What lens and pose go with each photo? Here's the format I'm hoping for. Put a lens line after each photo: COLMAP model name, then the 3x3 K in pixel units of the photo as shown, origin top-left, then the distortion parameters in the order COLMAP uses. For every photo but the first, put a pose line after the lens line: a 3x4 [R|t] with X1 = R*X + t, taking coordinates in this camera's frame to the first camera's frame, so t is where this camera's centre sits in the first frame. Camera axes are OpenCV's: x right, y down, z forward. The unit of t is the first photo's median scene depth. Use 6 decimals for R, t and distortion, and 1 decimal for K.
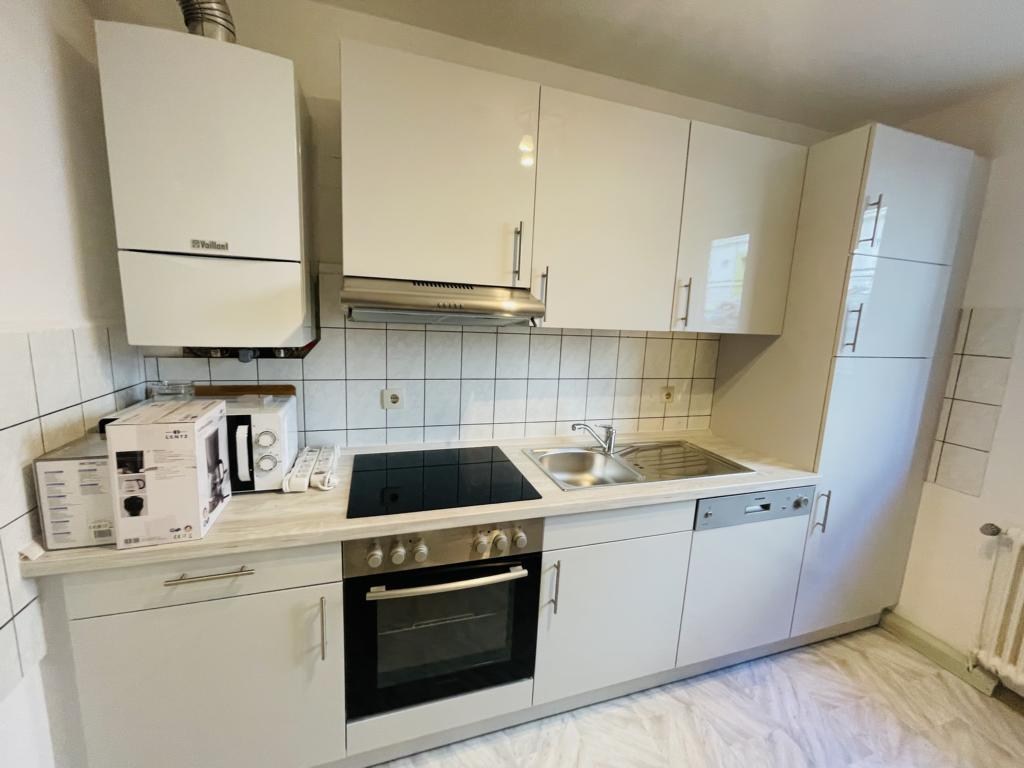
lens RADIAL K [[412.3, 0, 506.4], [0, 412.3, 377.9], [0, 0, 1]] dist [-0.003137, 0.000128]
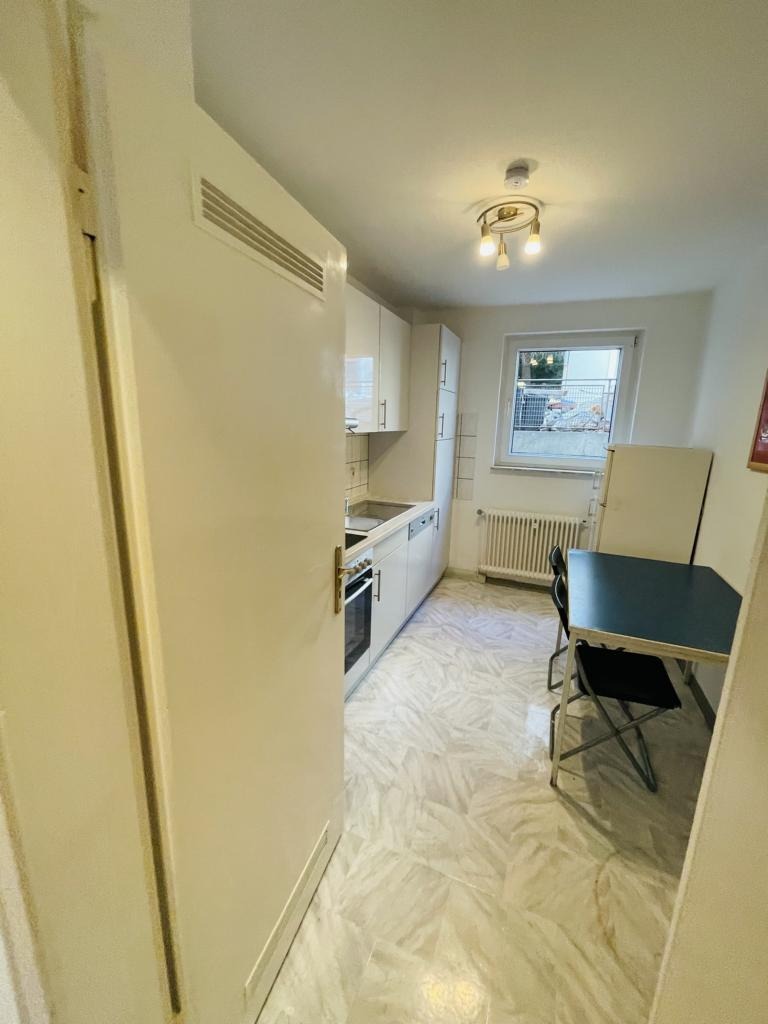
lens RADIAL K [[412.3, 0, 386.5], [0, 412.3, 507.6], [0, 0, 1]] dist [-0.003137, 0.000128]
pose [[0.645949, -0.185381, 0.740529, -0.913326], [0.120487, 0.982665, 0.140898, -0.043580], [-0.753812, -0.001789, 0.657087, -0.129056]]
